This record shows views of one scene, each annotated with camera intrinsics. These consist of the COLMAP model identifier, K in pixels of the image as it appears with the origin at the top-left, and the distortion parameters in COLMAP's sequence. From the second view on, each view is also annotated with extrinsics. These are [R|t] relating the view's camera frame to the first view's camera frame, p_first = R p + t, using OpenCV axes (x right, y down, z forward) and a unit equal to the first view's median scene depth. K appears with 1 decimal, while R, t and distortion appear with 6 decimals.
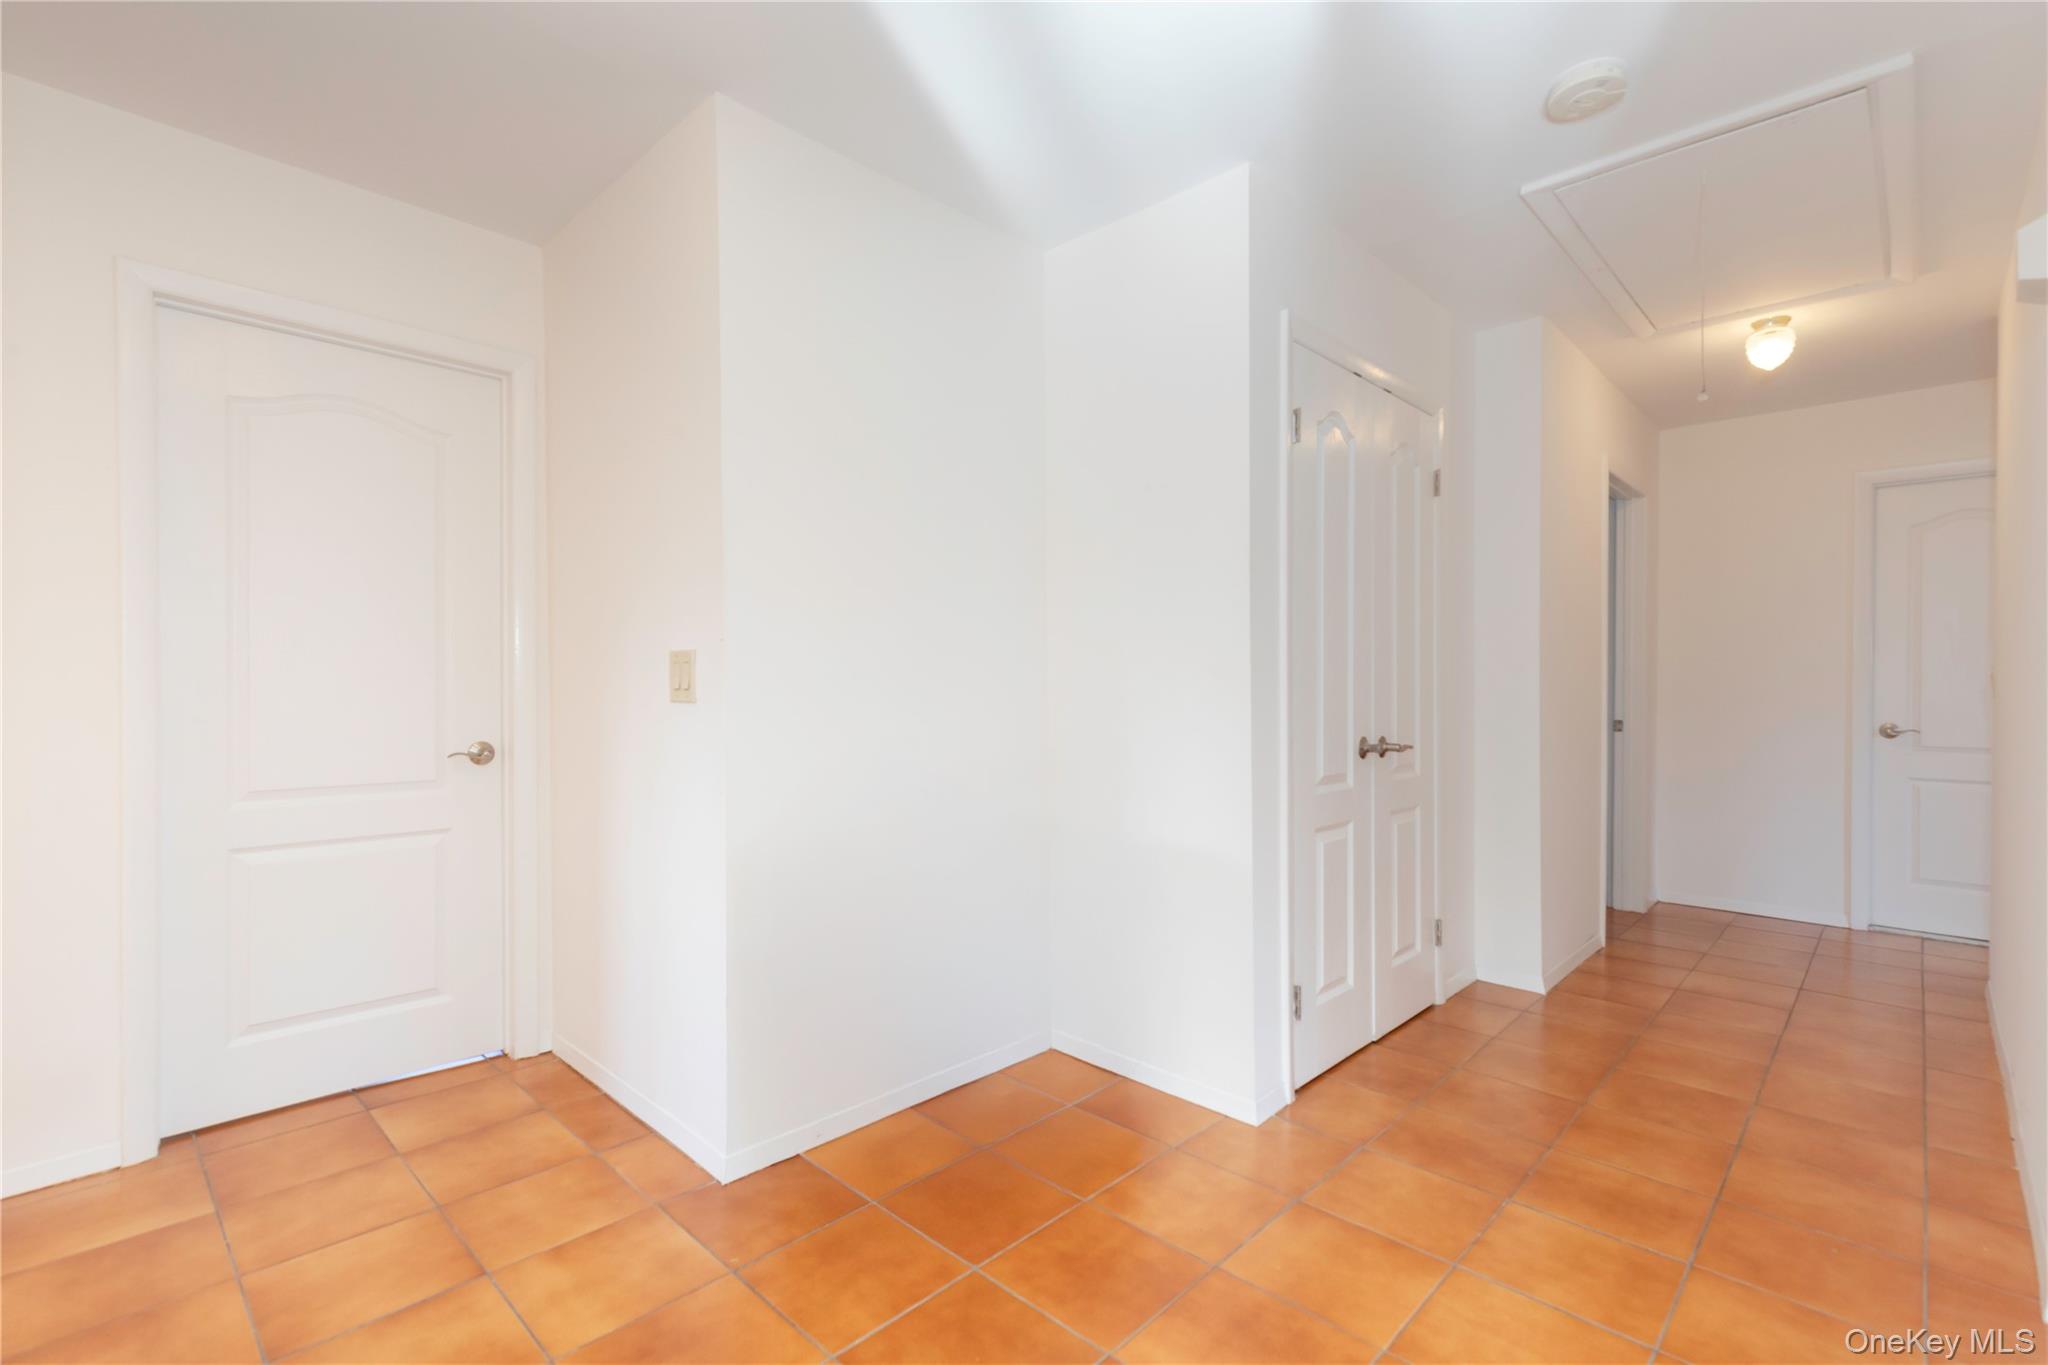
lens RADIAL K [[939.2, 0, 1051.2], [0, 939.2, 679.6], [0, 0, 1]] dist [0.002258, -0.000067]
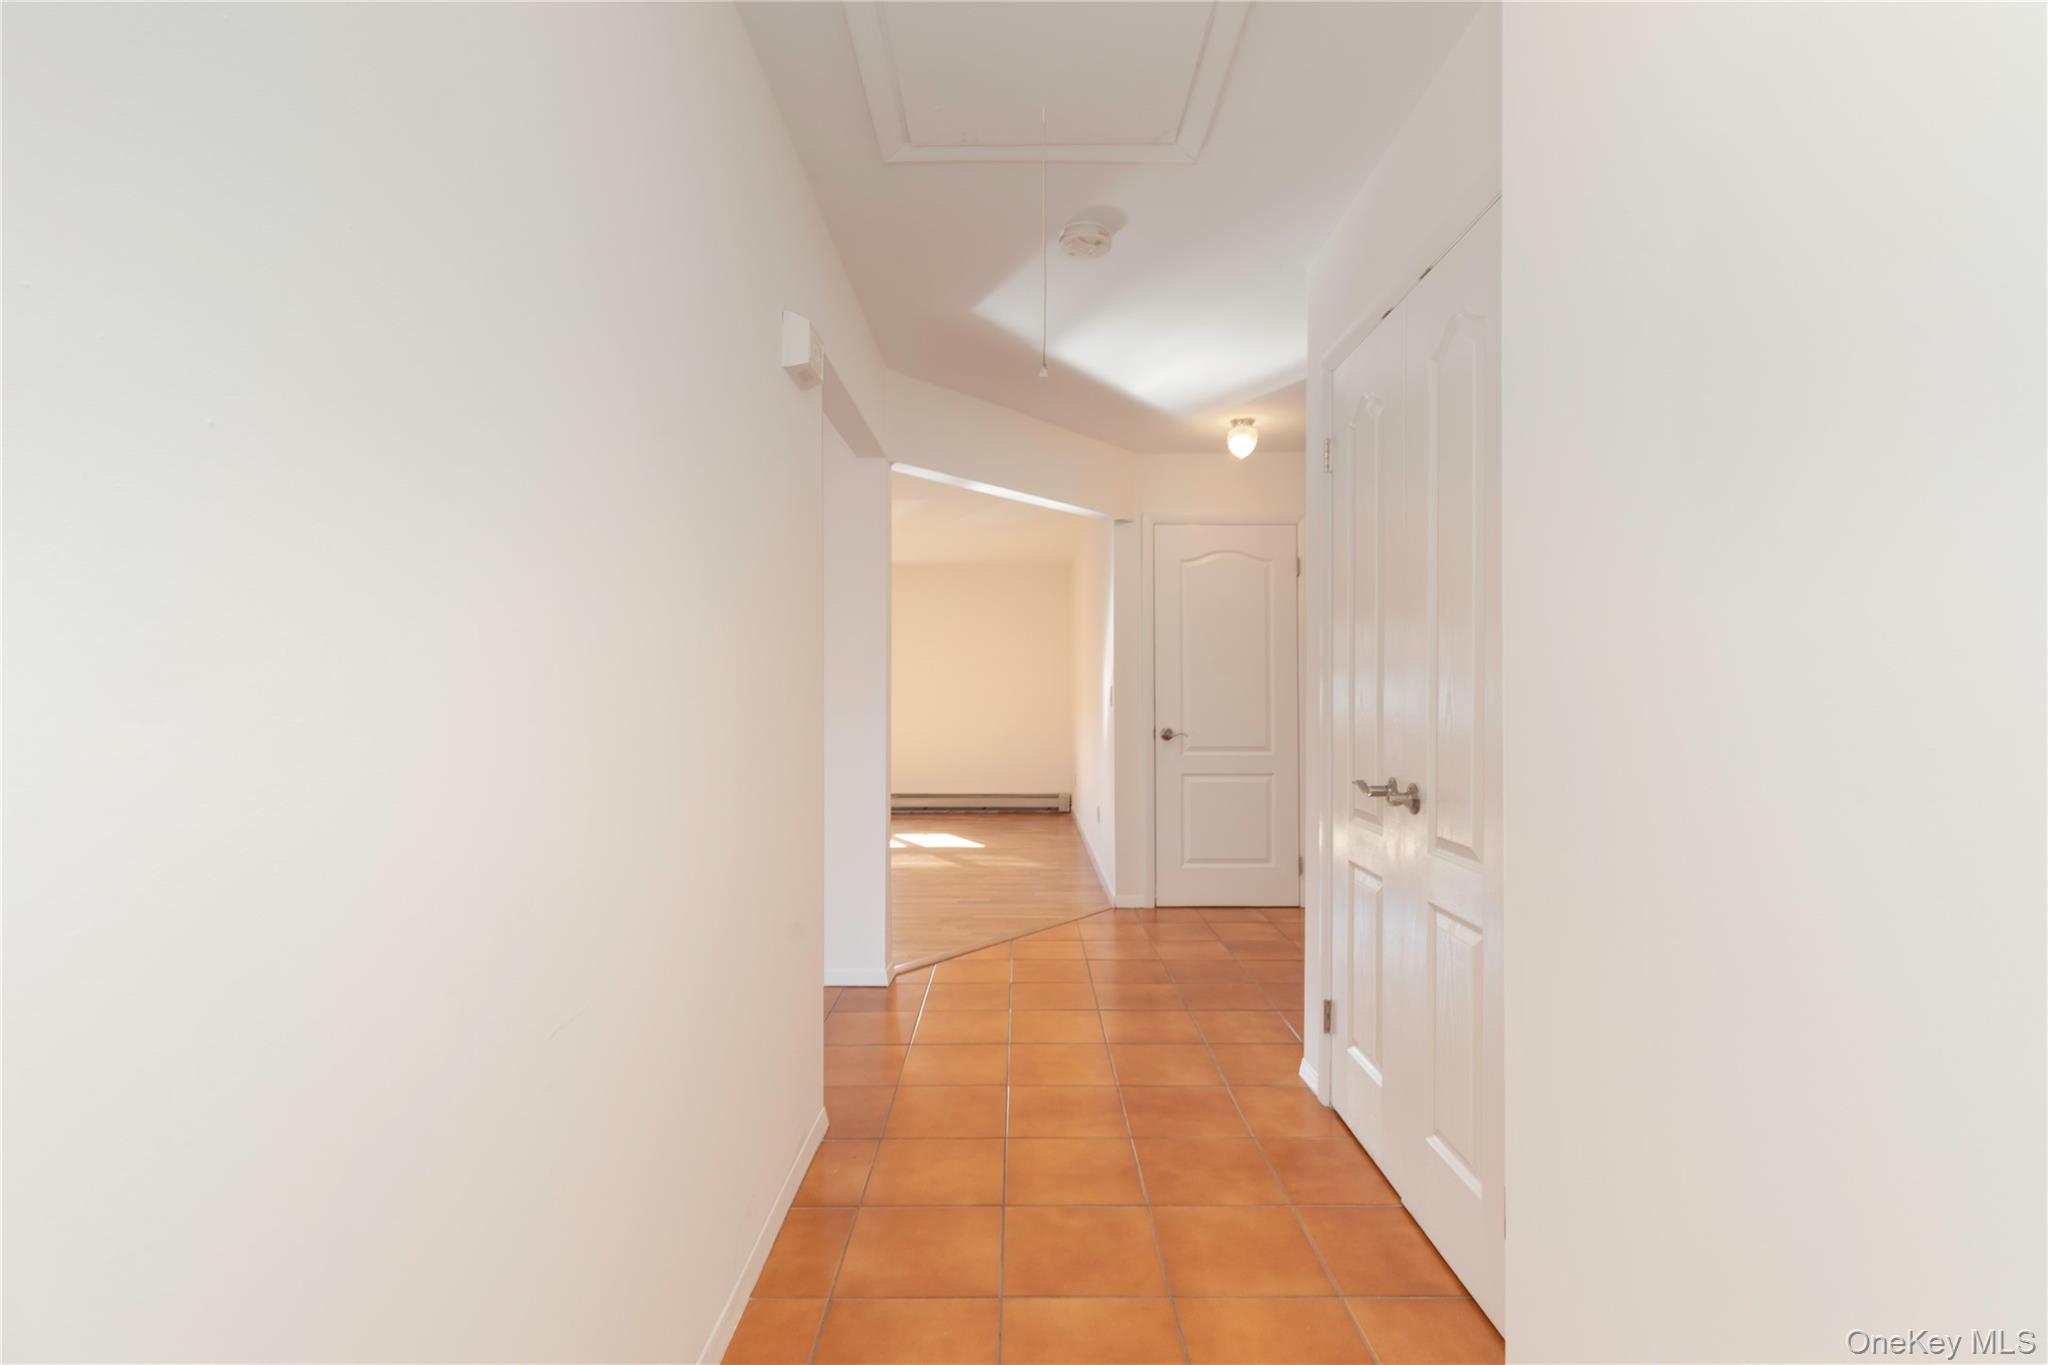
lens RADIAL K [[939.2, 0, 1051.2], [0, 939.2, 679.6], [0, 0, 1]] dist [0.002258, -0.000067]
pose [[-0.706884, -0.005342, -0.707309, 1.273223], [0.004722, 0.999914, -0.012271, -0.024450], [0.707314, -0.012014, -0.706798, 1.588787]]
